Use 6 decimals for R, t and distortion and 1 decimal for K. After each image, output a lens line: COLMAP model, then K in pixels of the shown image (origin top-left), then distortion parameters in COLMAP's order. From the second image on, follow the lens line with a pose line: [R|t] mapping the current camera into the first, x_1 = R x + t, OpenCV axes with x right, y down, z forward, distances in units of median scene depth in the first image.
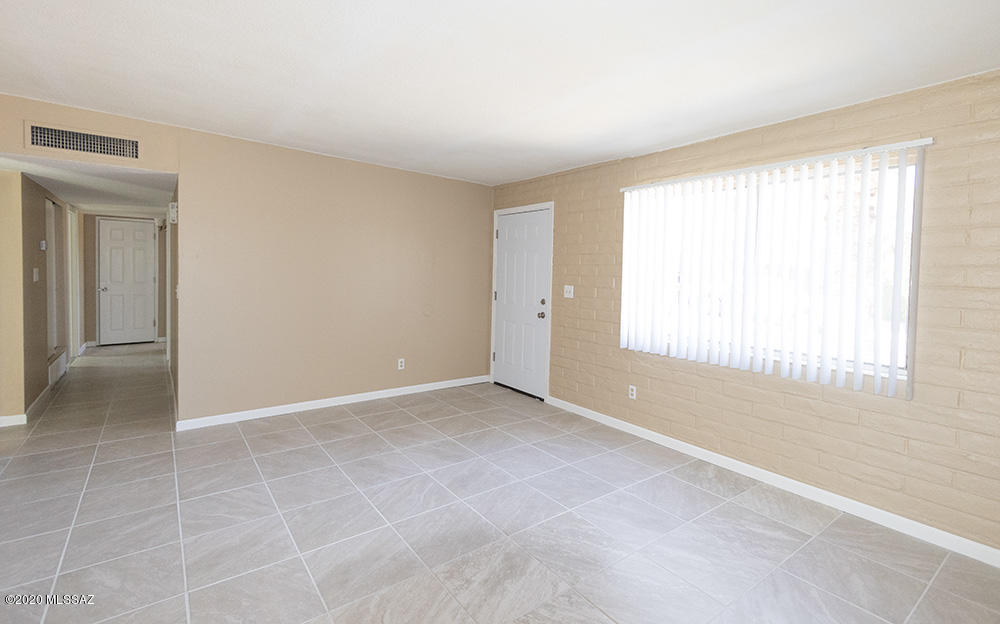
lens RADIAL K [[462.4, 0, 508.1], [0, 462.4, 280.8], [0, 0, 1]] dist [0.003594, -0.003158]
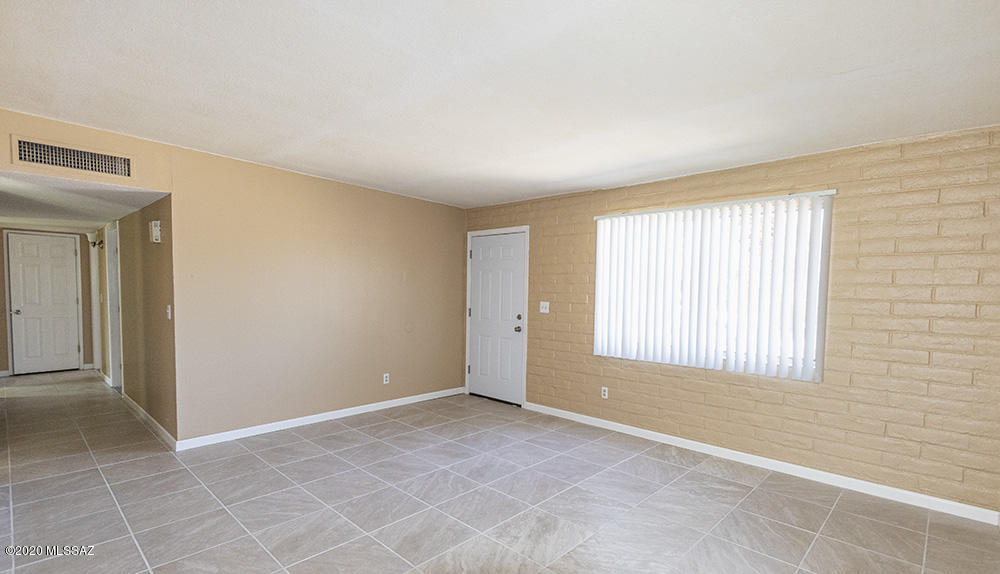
lens RADIAL K [[471.5, 0, 521.4], [0, 471.5, 313.9], [0, 0, 1]] dist [0.003412, -0.004120]
pose [[0.982946, -0.015238, 0.183263, -0.161063], [0.009129, 0.999376, 0.034134, -0.000324], [-0.183669, -0.031879, 0.982471, -0.130682]]
